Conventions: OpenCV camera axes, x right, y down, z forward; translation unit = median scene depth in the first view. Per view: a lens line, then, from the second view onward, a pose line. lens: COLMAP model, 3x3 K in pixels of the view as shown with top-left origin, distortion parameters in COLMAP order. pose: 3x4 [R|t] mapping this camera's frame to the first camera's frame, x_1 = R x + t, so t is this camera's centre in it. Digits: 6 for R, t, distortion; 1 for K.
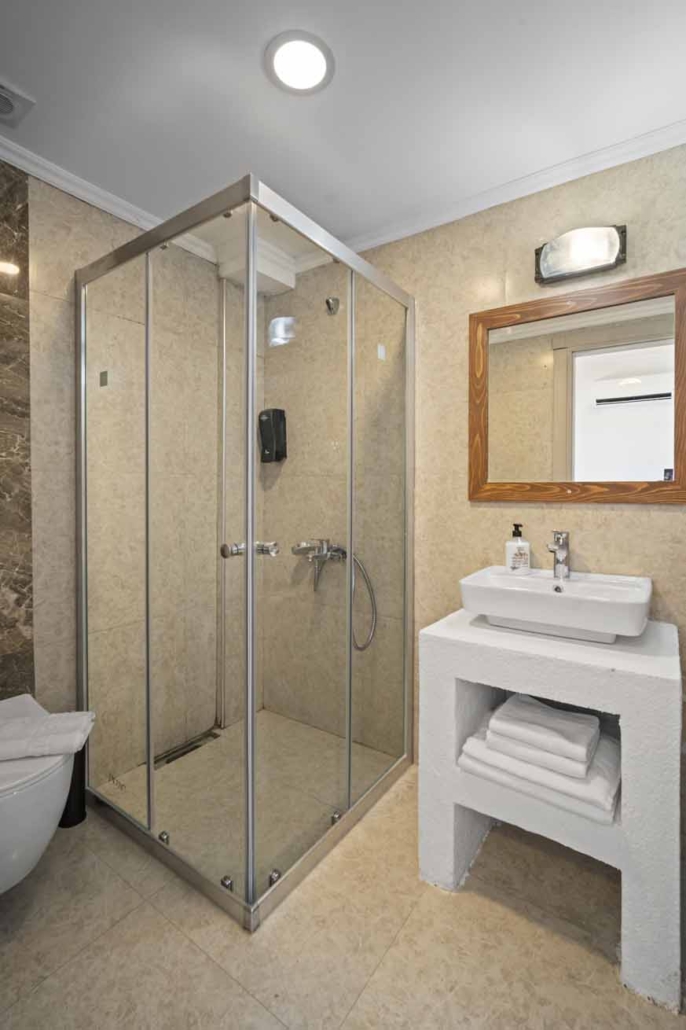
lens RADIAL K [[456.0, 0, 344.4], [0, 456.0, 507.1], [0, 0, 1]] dist [0.016131, 0.001634]
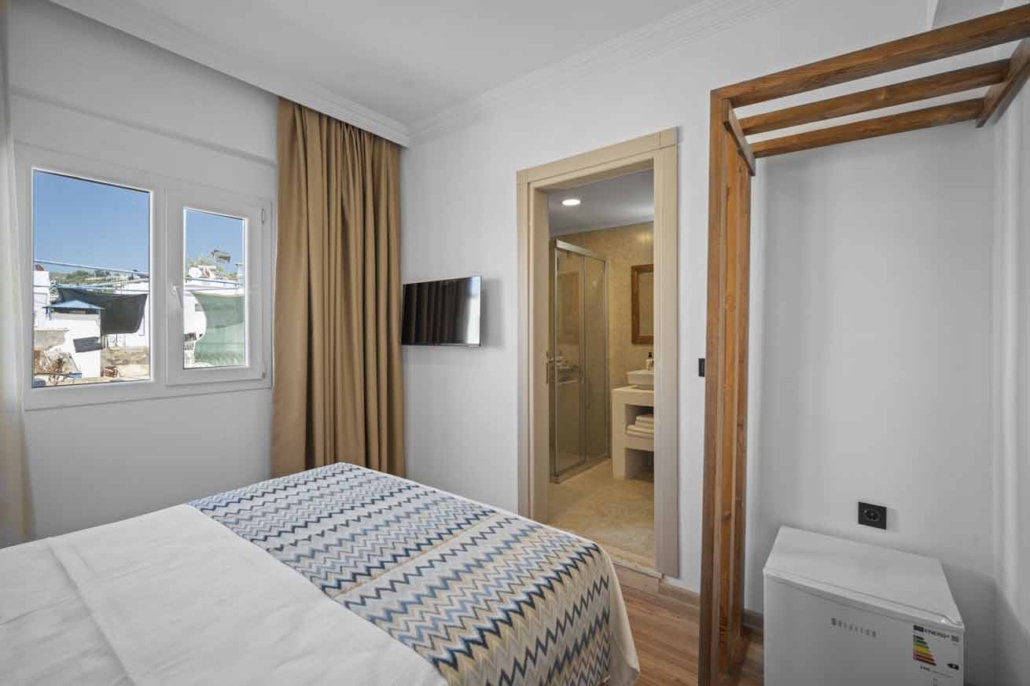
lens RADIAL K [[456.0, 0, 512.1], [0, 456.0, 340.4], [0, 0, 1]] dist [0.016131, 0.001634]
pose [[0.998679, -0.011561, -0.050057, -0.239803], [0.010323, 0.999636, -0.024908, 0.025092], [0.050327, 0.024359, 0.998436, -1.445992]]
